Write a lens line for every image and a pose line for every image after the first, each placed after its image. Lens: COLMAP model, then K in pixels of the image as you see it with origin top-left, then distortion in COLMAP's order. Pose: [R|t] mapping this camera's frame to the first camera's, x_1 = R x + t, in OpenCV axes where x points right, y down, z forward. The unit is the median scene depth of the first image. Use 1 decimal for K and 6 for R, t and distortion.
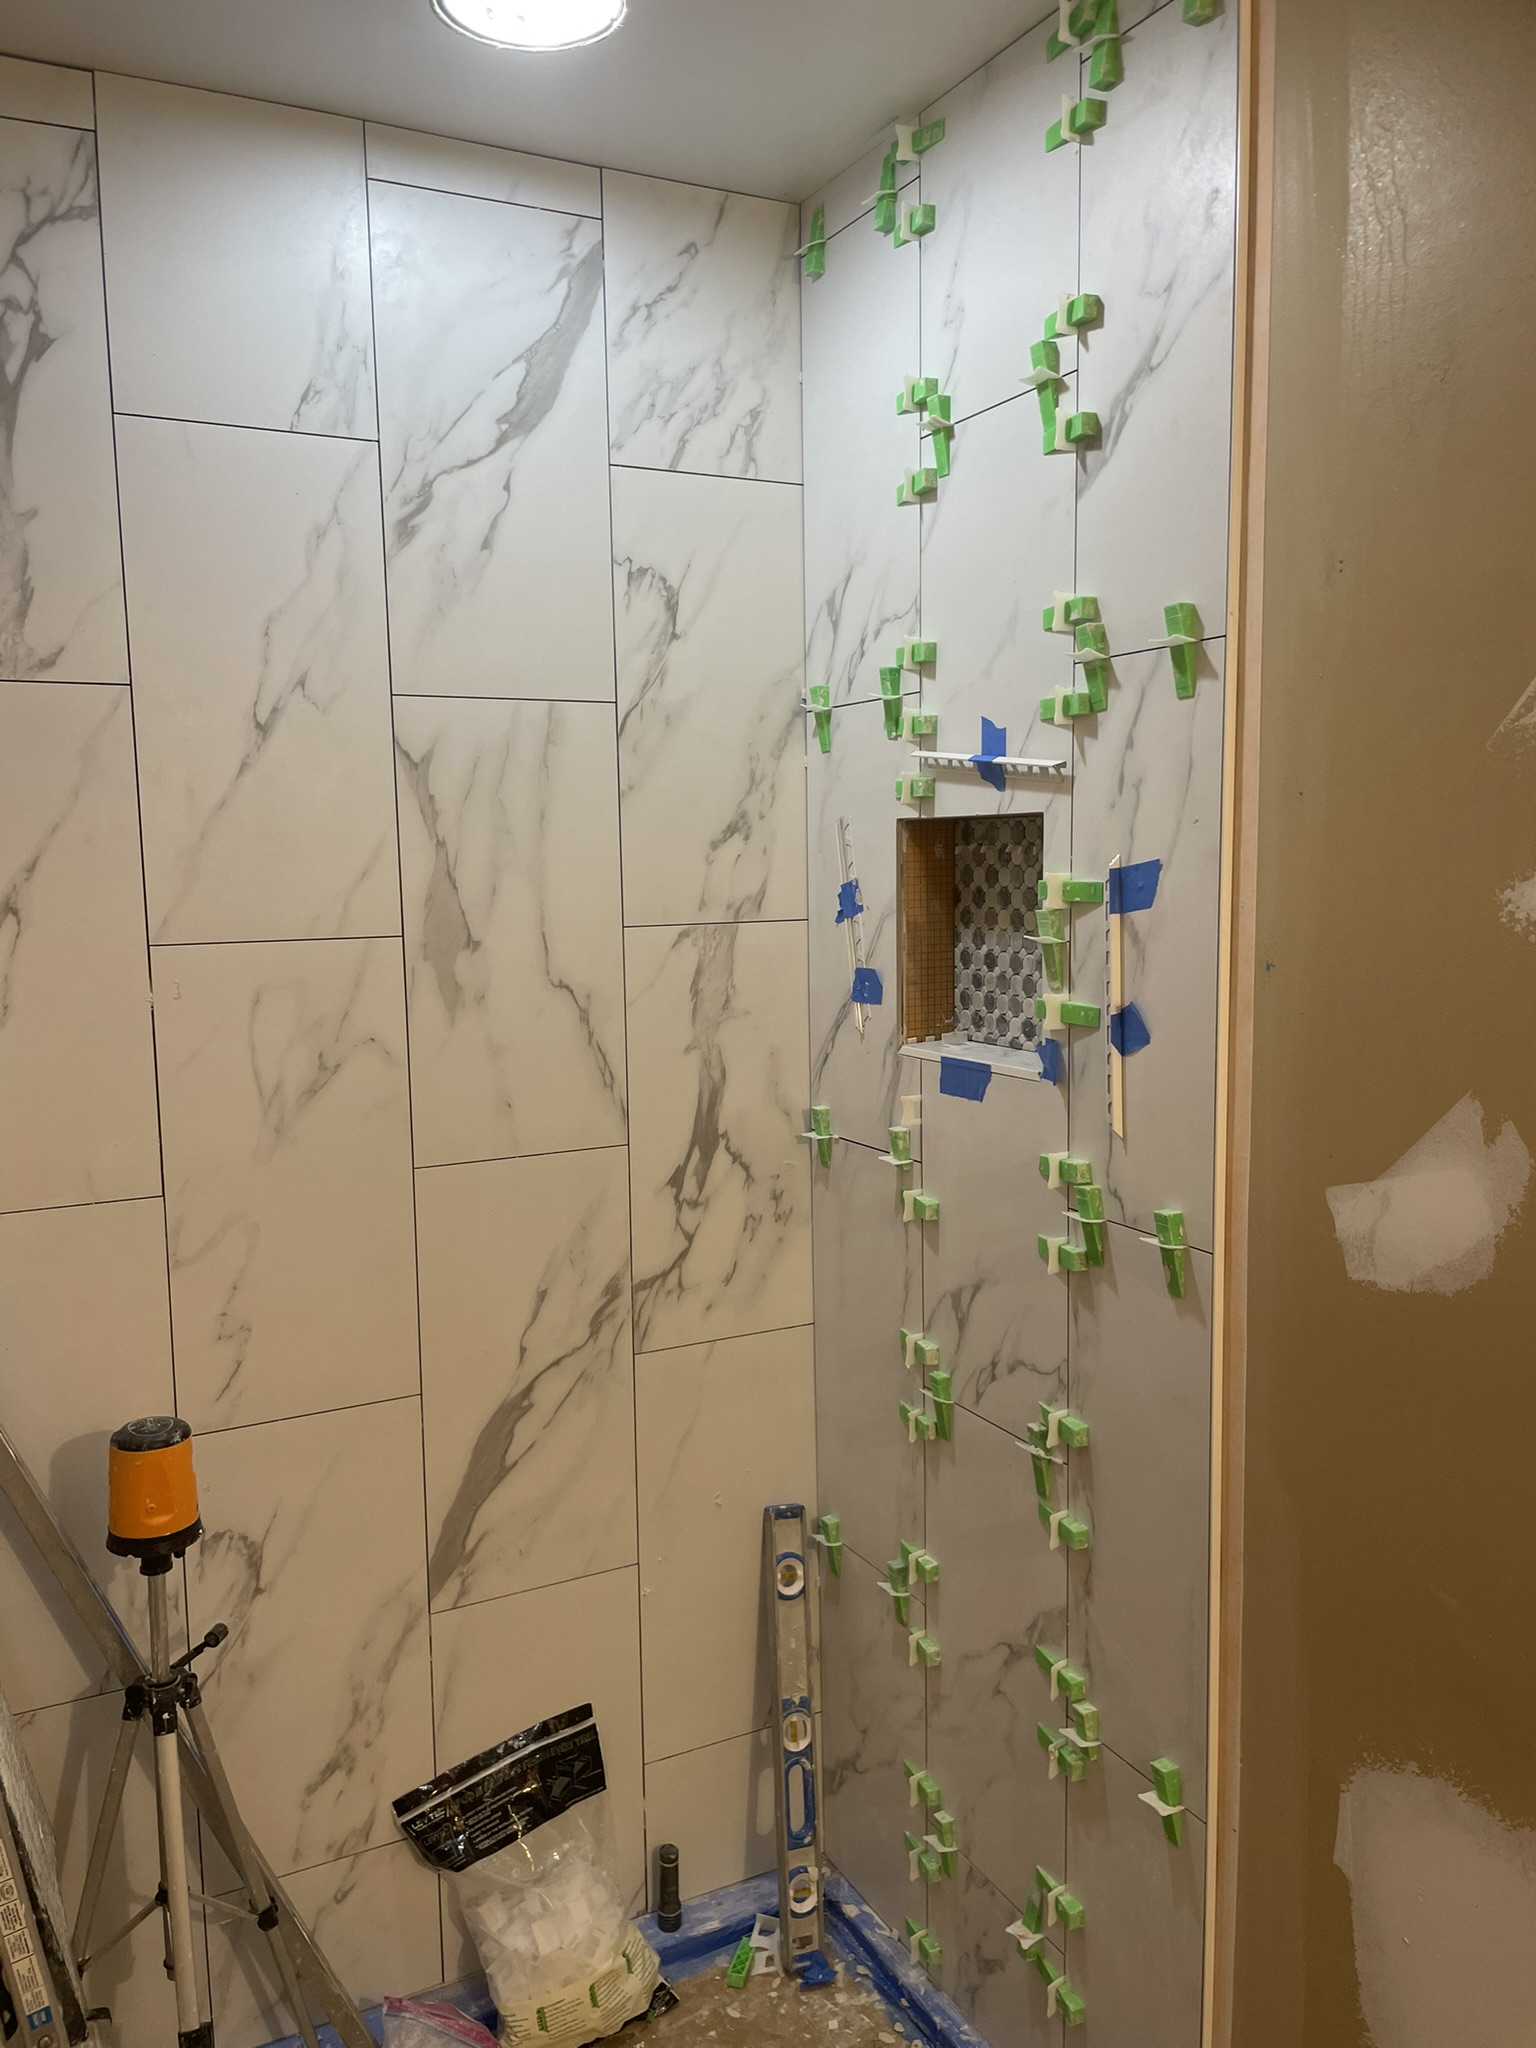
lens RADIAL K [[1553.3, 0, 752.3], [0, 1553.3, 1038.8], [0, 0, 1]] dist [0.089318, -0.123369]
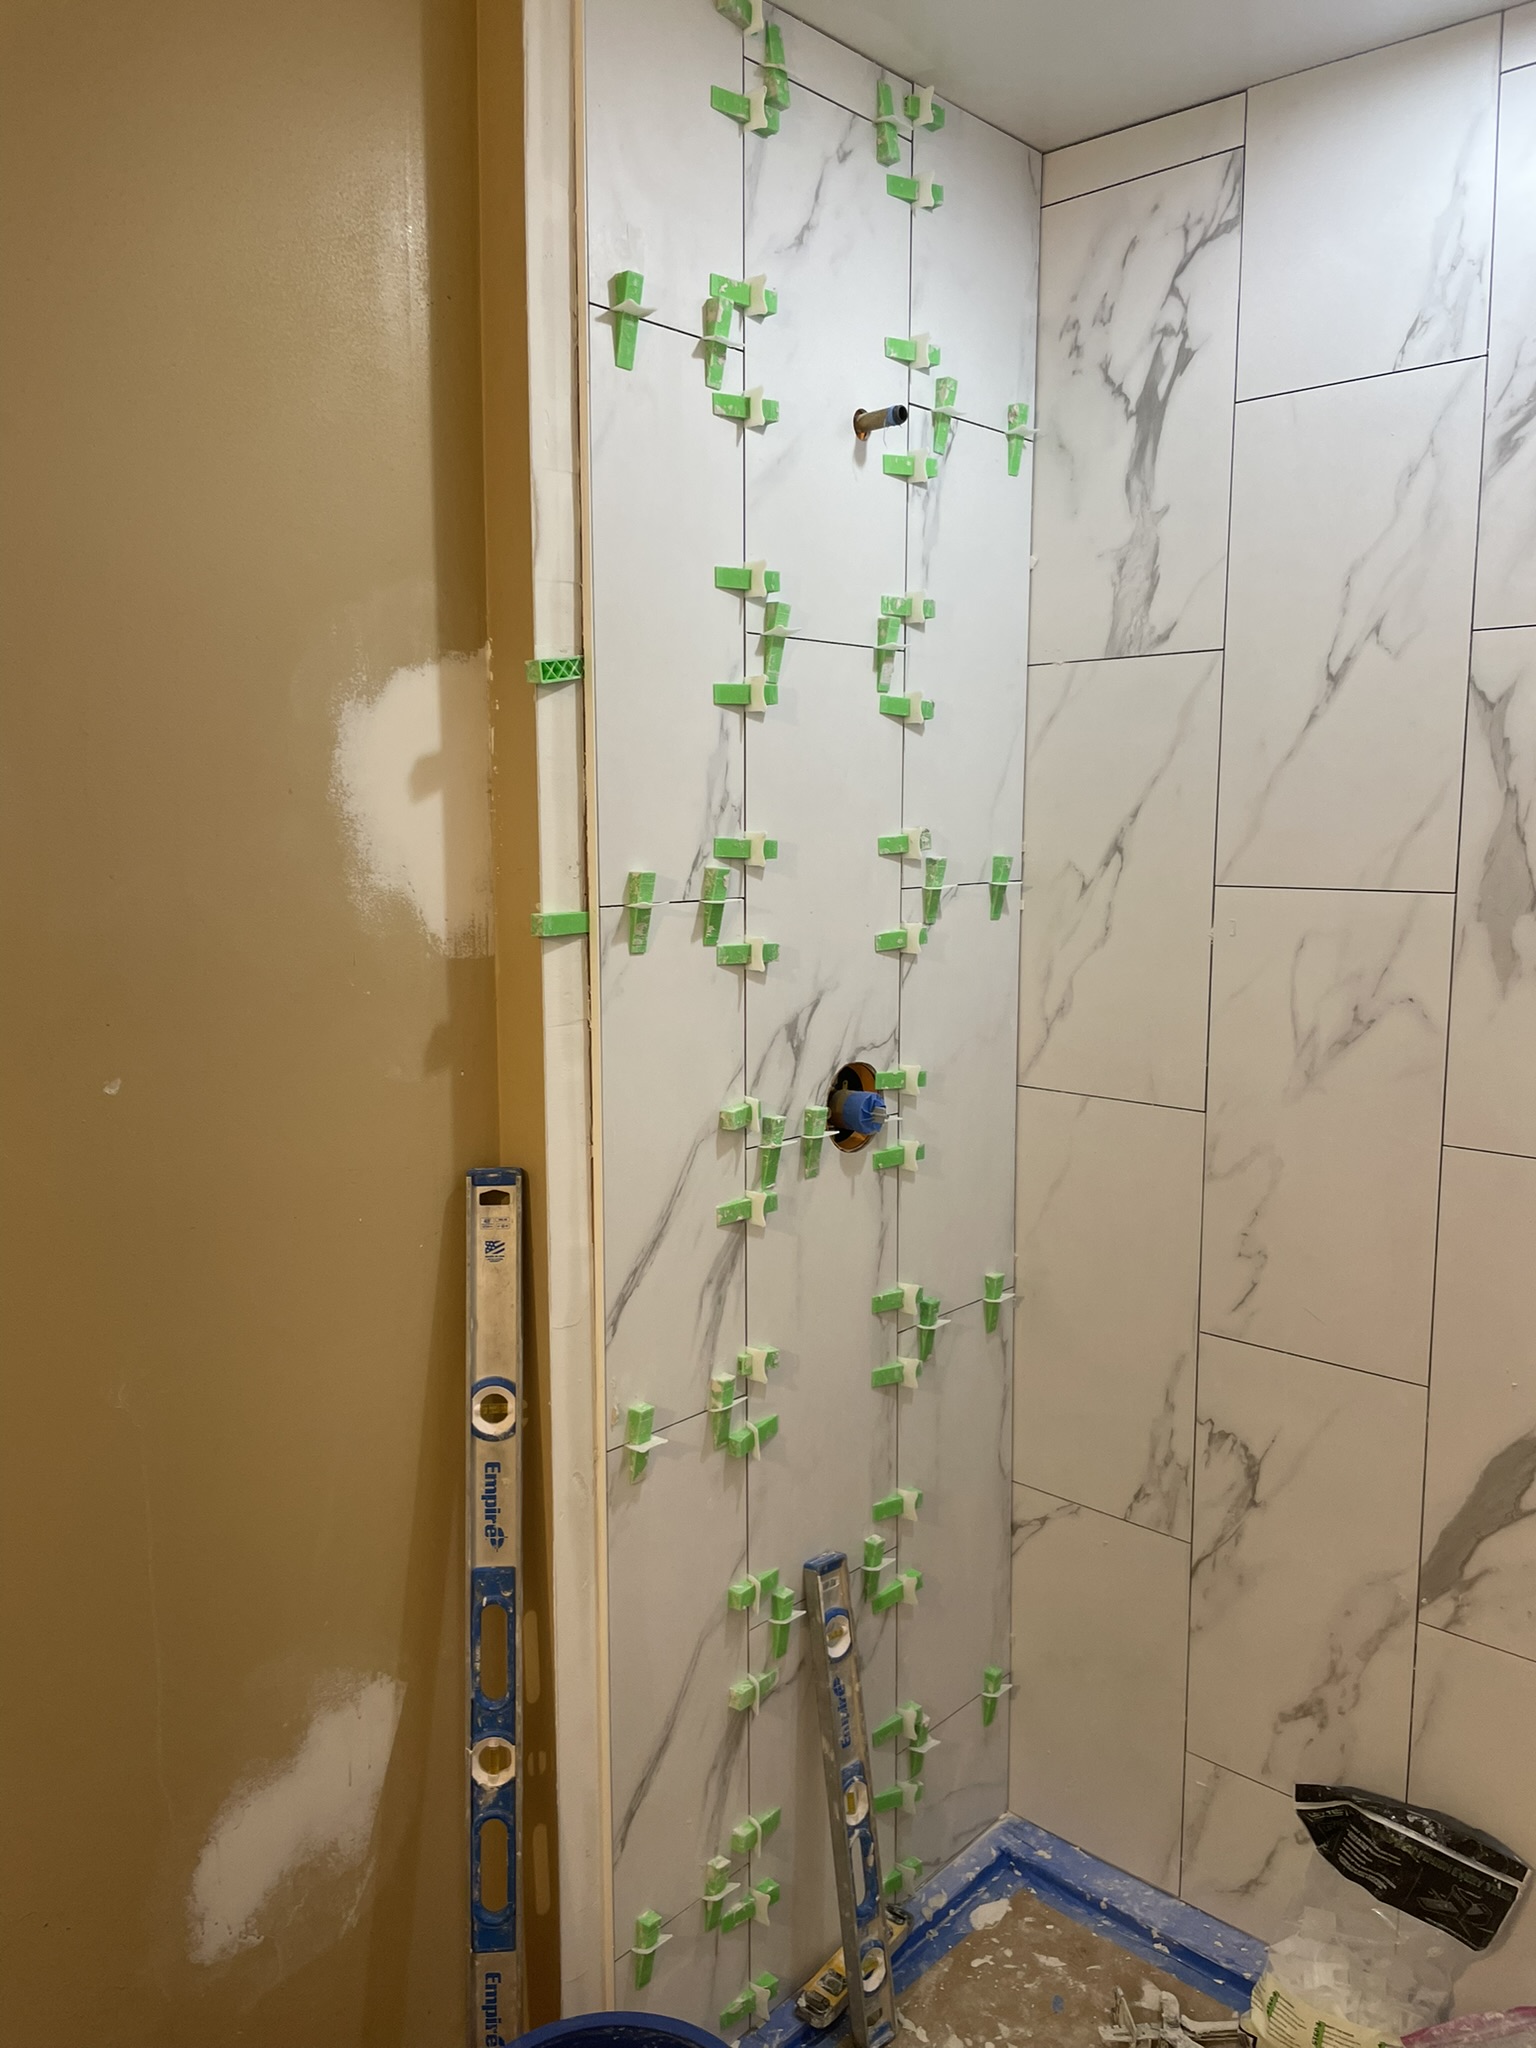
lens RADIAL K [[1553.3, 0, 751.3], [0, 1553.3, 1013.3], [0, 0, 1]] dist [0.089318, -0.123369]
pose [[0.346268, 0.137561, -0.927996, 0.497009], [-0.116455, 0.987843, 0.102979, -0.042336], [0.930880, 0.072411, 0.358078, 0.282293]]
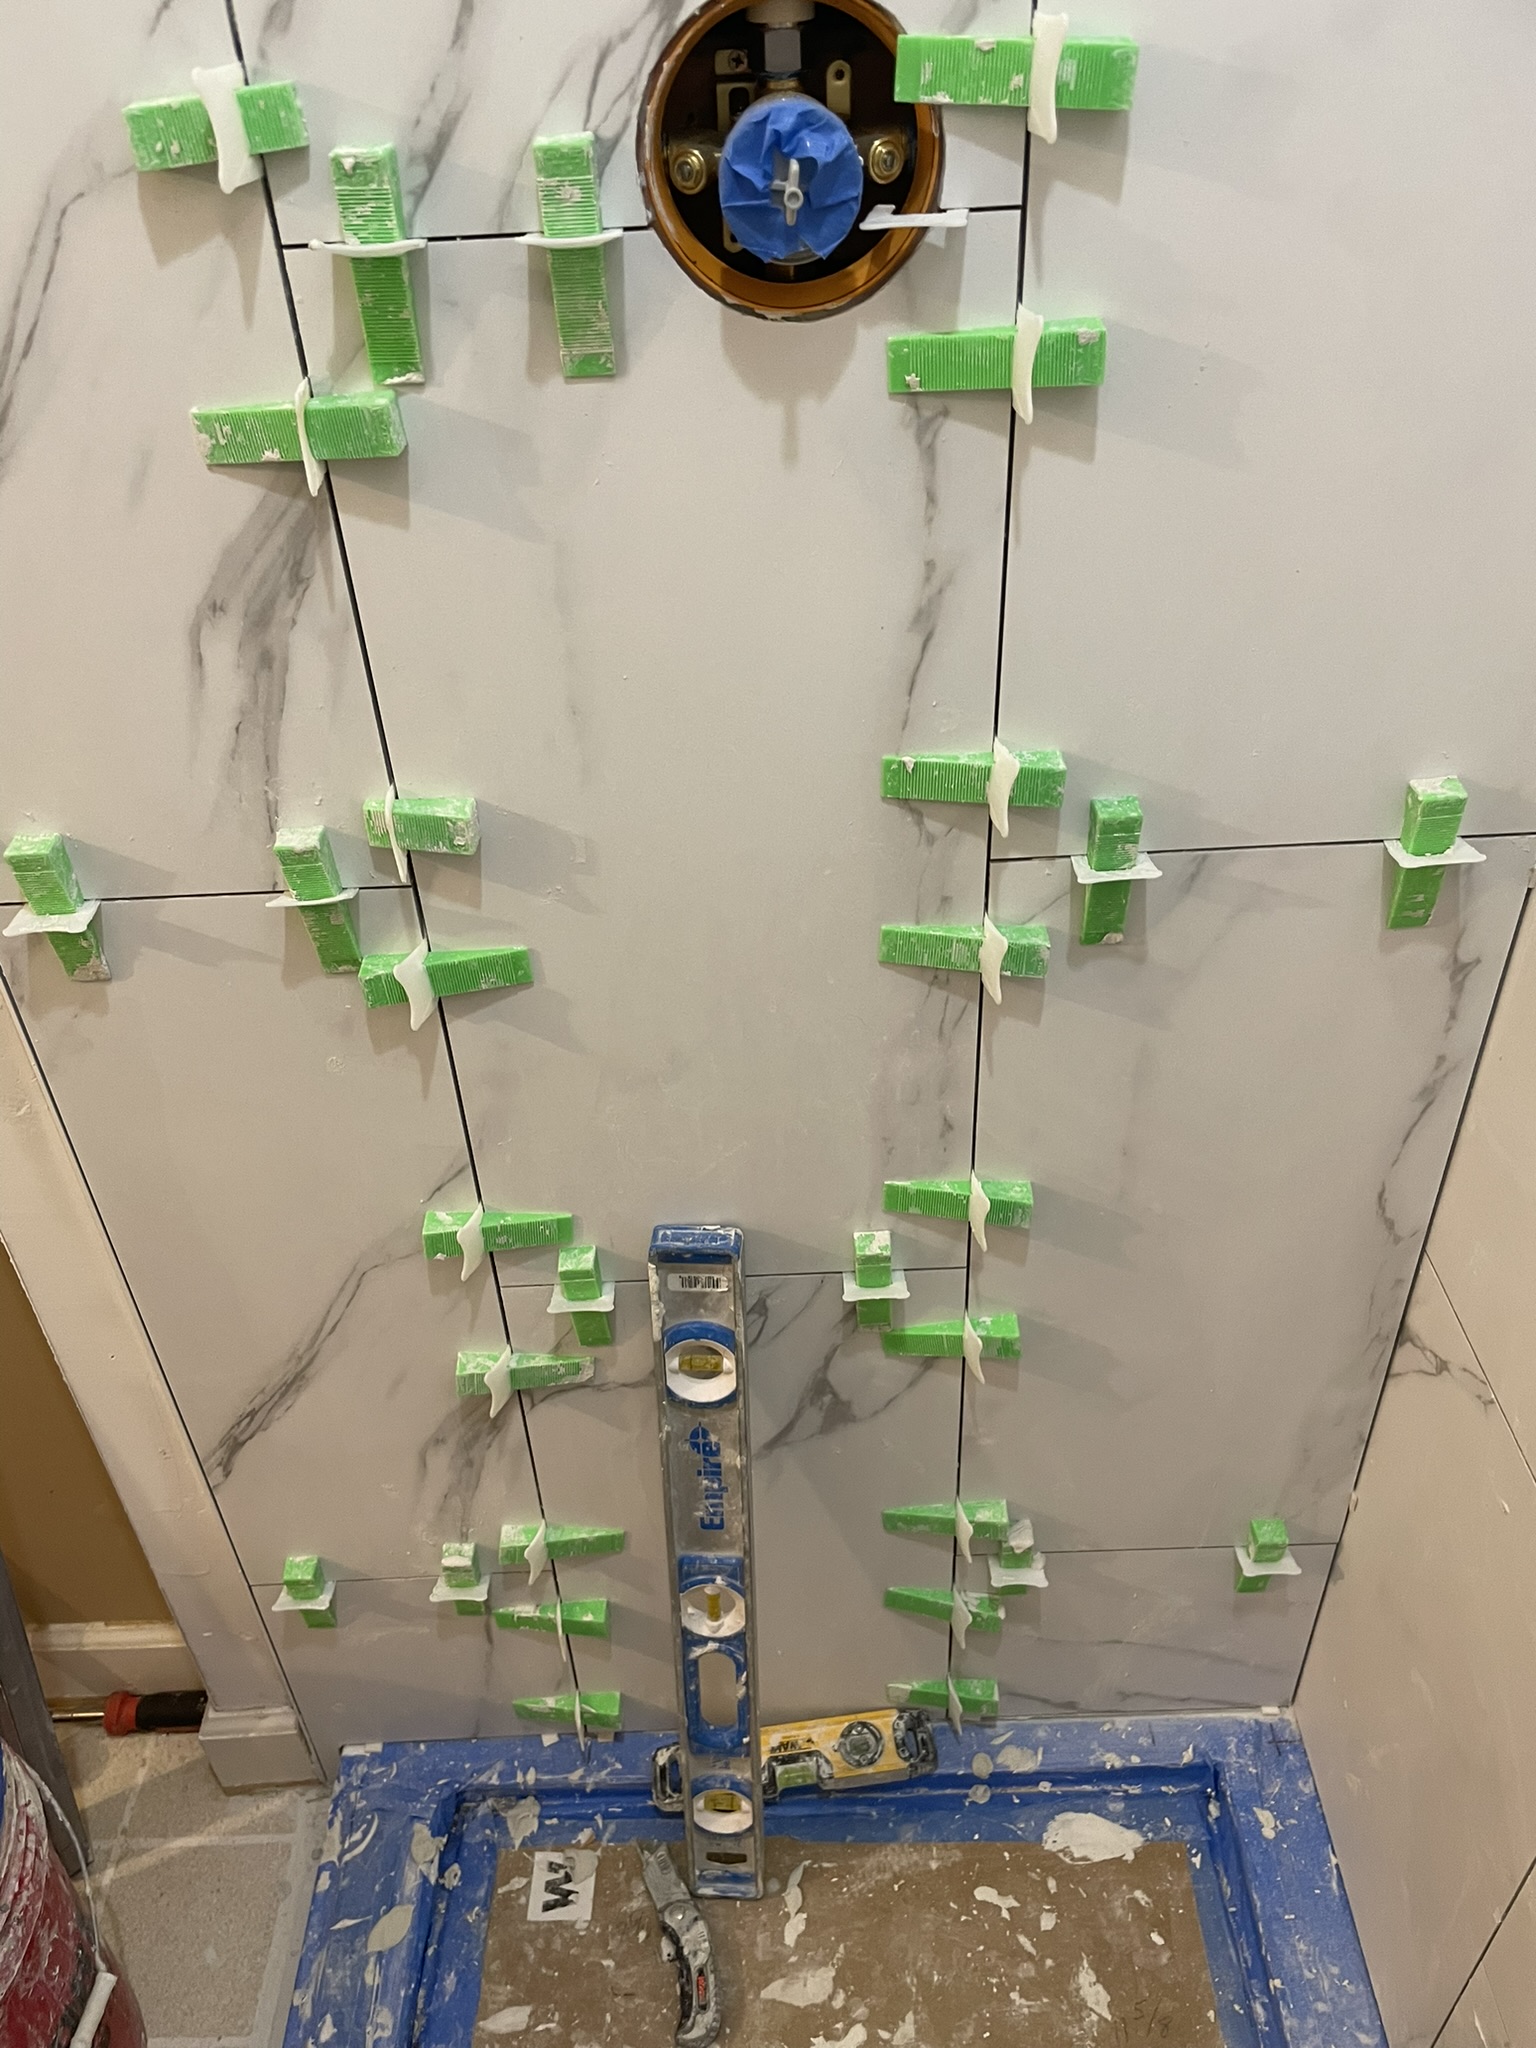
lens RADIAL K [[1553.3, 0, 757.5], [0, 1553.3, 1025.1], [0, 0, 1]] dist [0.089318, -0.123369]
pose [[-0.444843, 0.571177, -0.689834, -0.085134], [-0.053608, 0.751879, 0.657119, 0.037194], [0.894003, 0.329295, -0.303848, 0.848978]]
